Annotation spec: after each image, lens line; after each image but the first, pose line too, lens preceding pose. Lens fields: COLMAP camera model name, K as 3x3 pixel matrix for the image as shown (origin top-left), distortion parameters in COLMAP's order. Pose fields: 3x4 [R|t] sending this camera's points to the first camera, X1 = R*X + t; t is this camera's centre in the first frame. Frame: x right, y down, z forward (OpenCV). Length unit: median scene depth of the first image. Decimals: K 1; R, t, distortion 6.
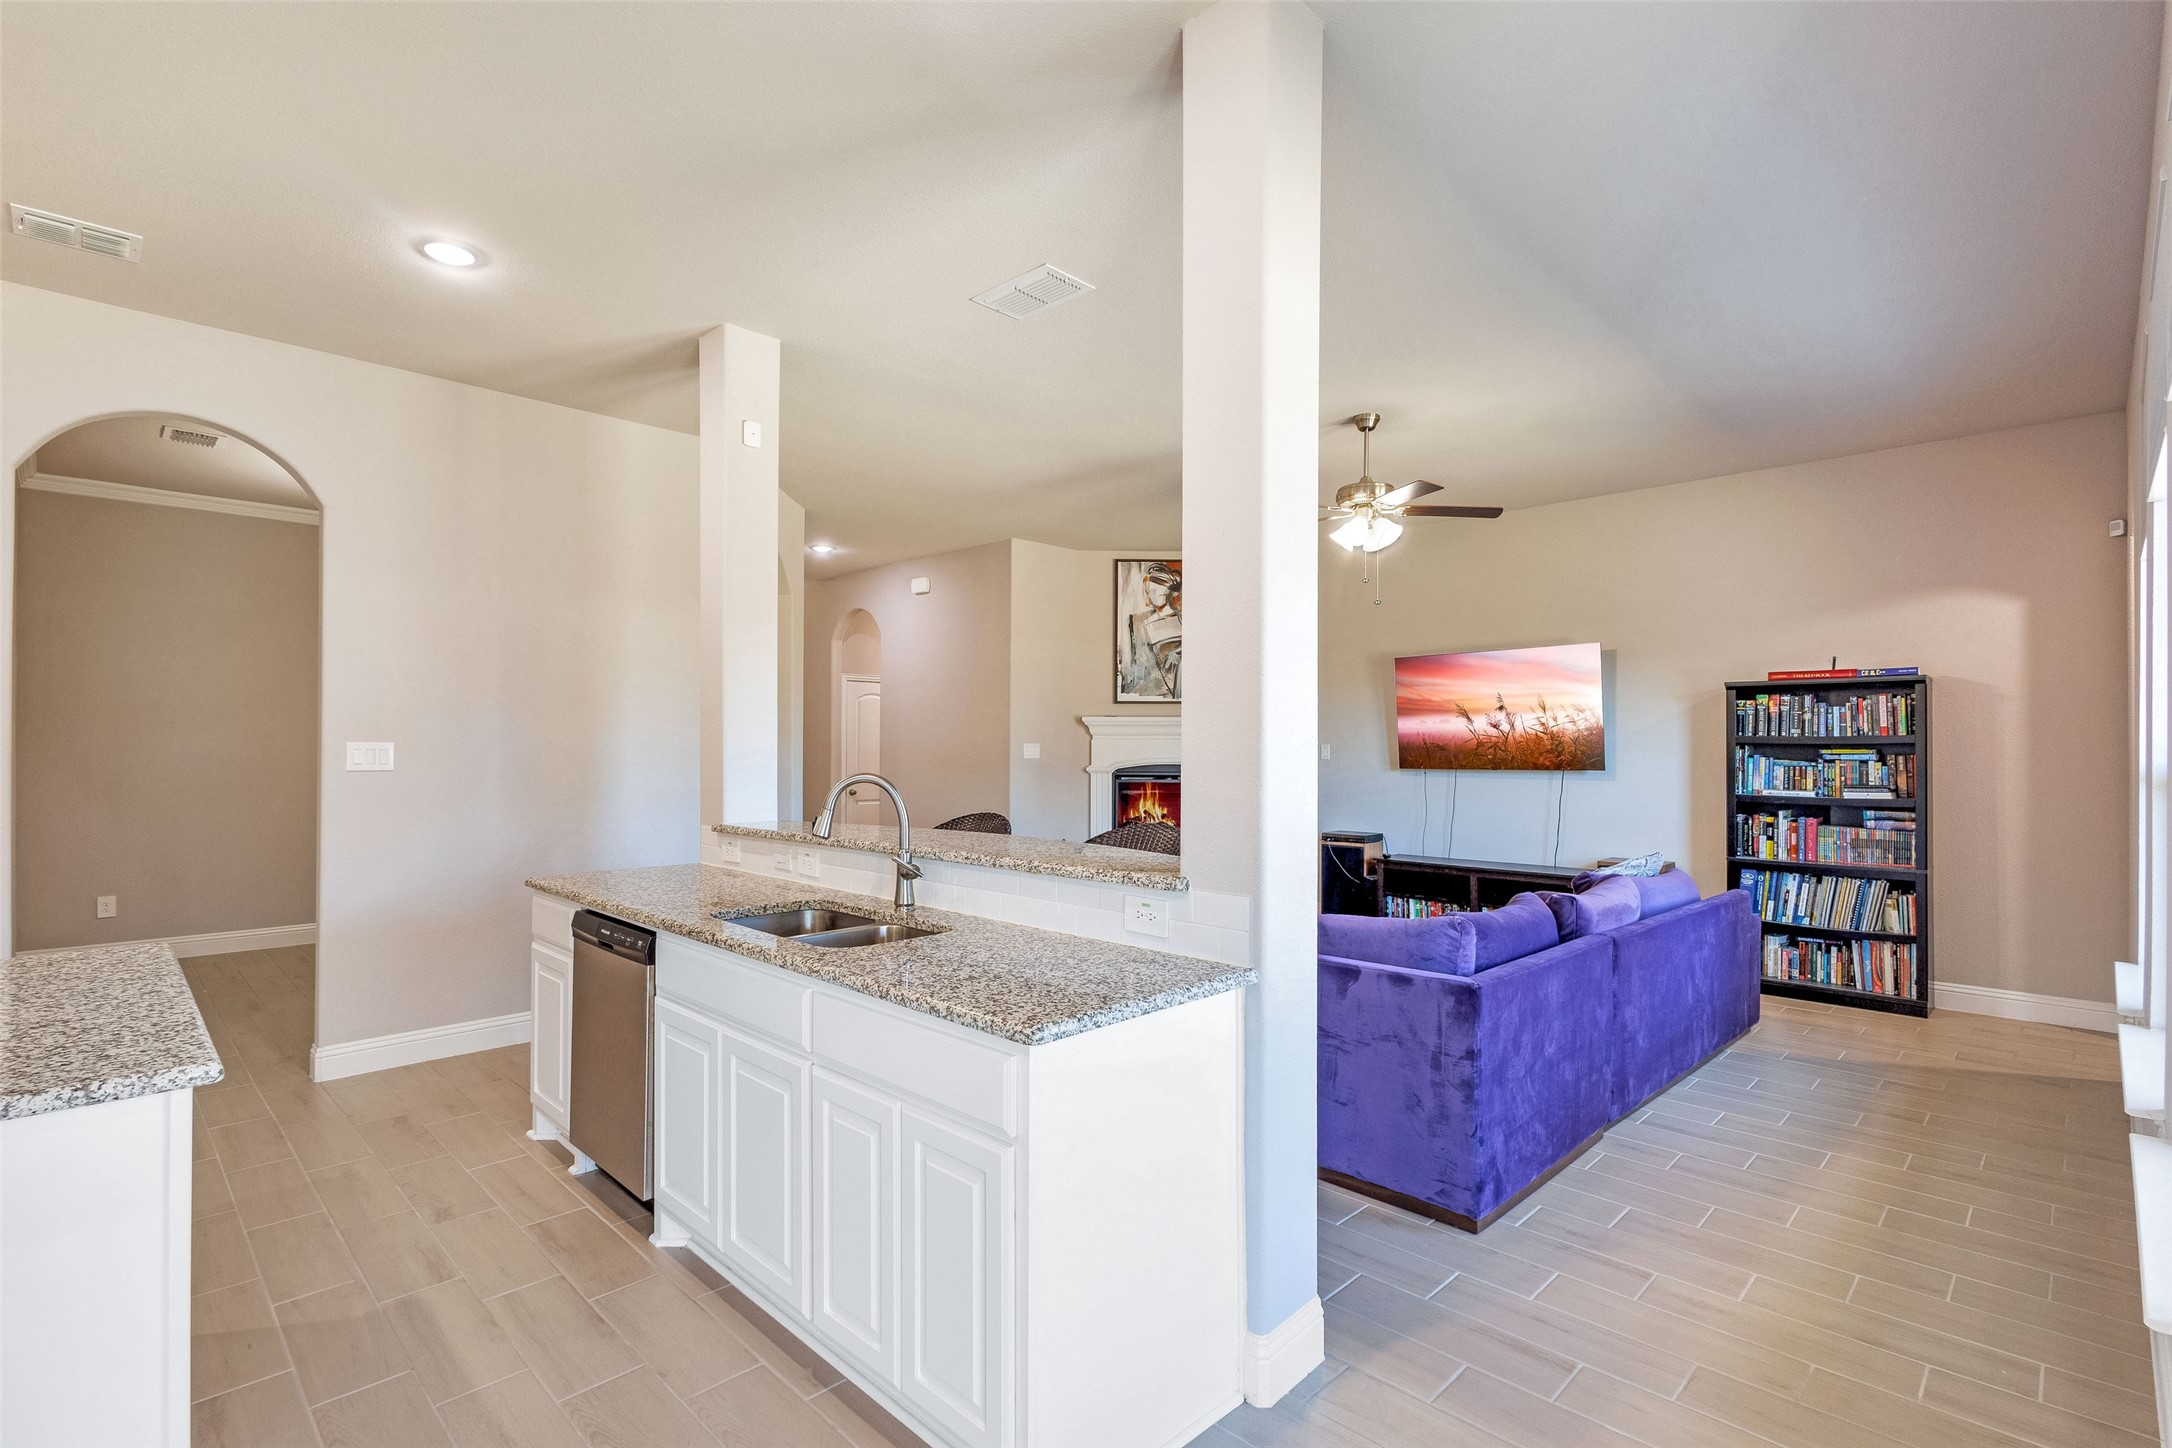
lens RADIAL K [[1017.4, 0, 1089.8], [0, 1017.4, 740.4], [0, 0, 1]] dist [0.015638, 0.000091]
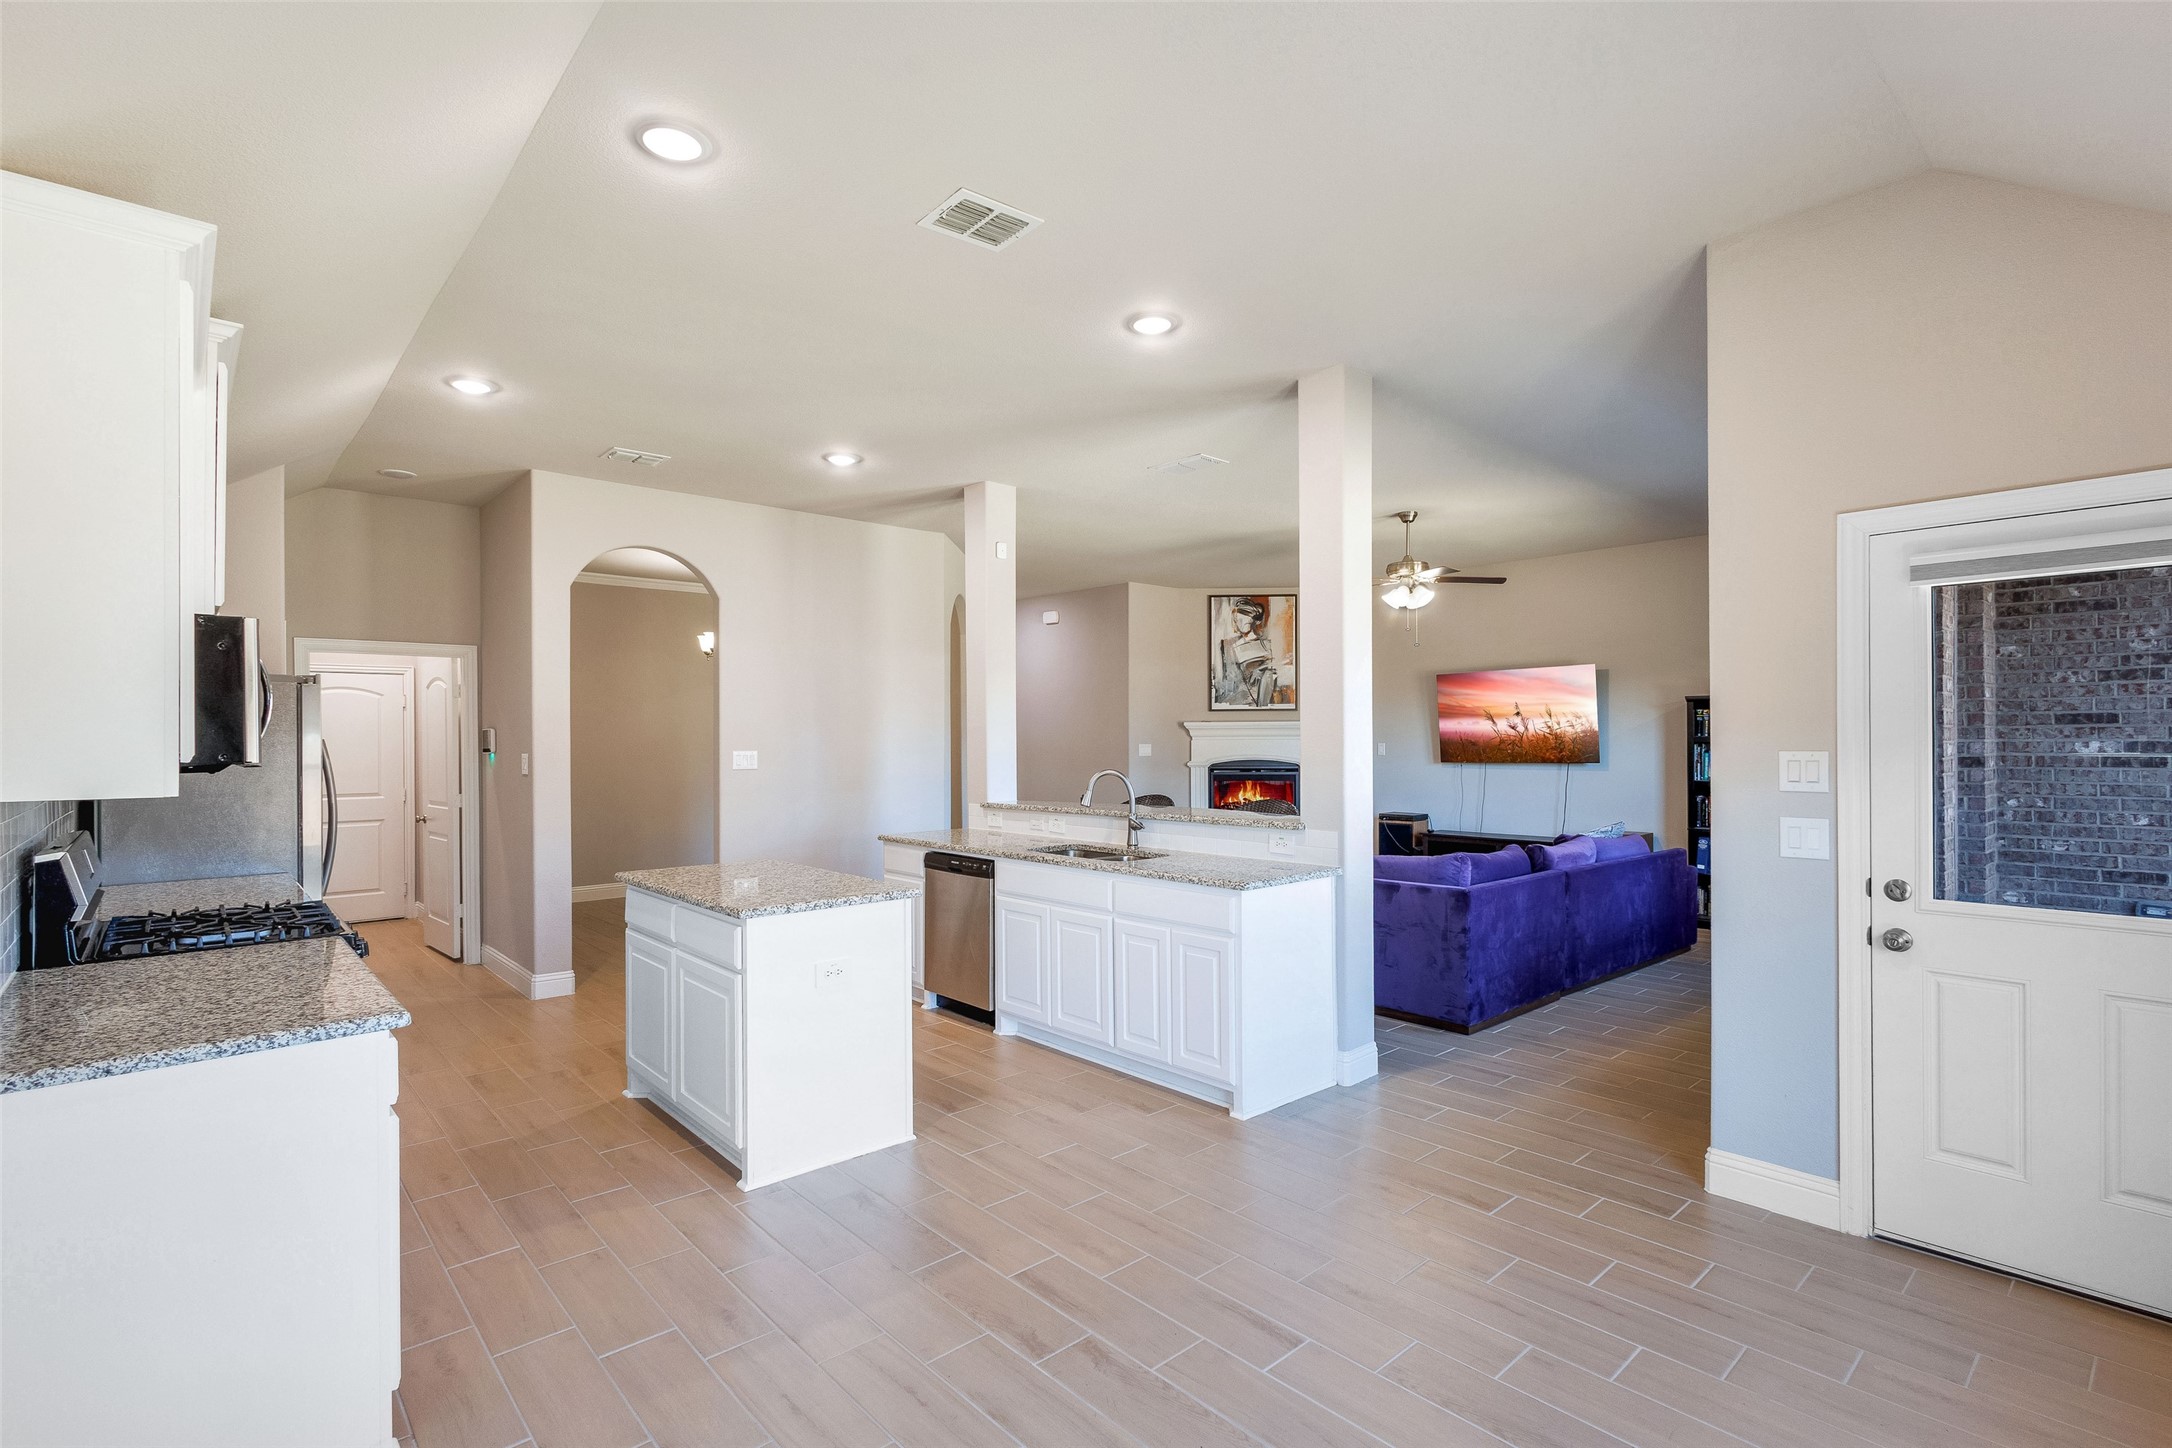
lens RADIAL K [[1017.4, 0, 1089.8], [0, 1017.4, 740.4], [0, 0, 1]] dist [0.015638, 0.000091]
pose [[0.998474, -0.008162, -0.054617, -0.115145], [0.008551, 0.999940, 0.006884, -0.021943], [0.054558, -0.007340, 0.998484, -0.535992]]
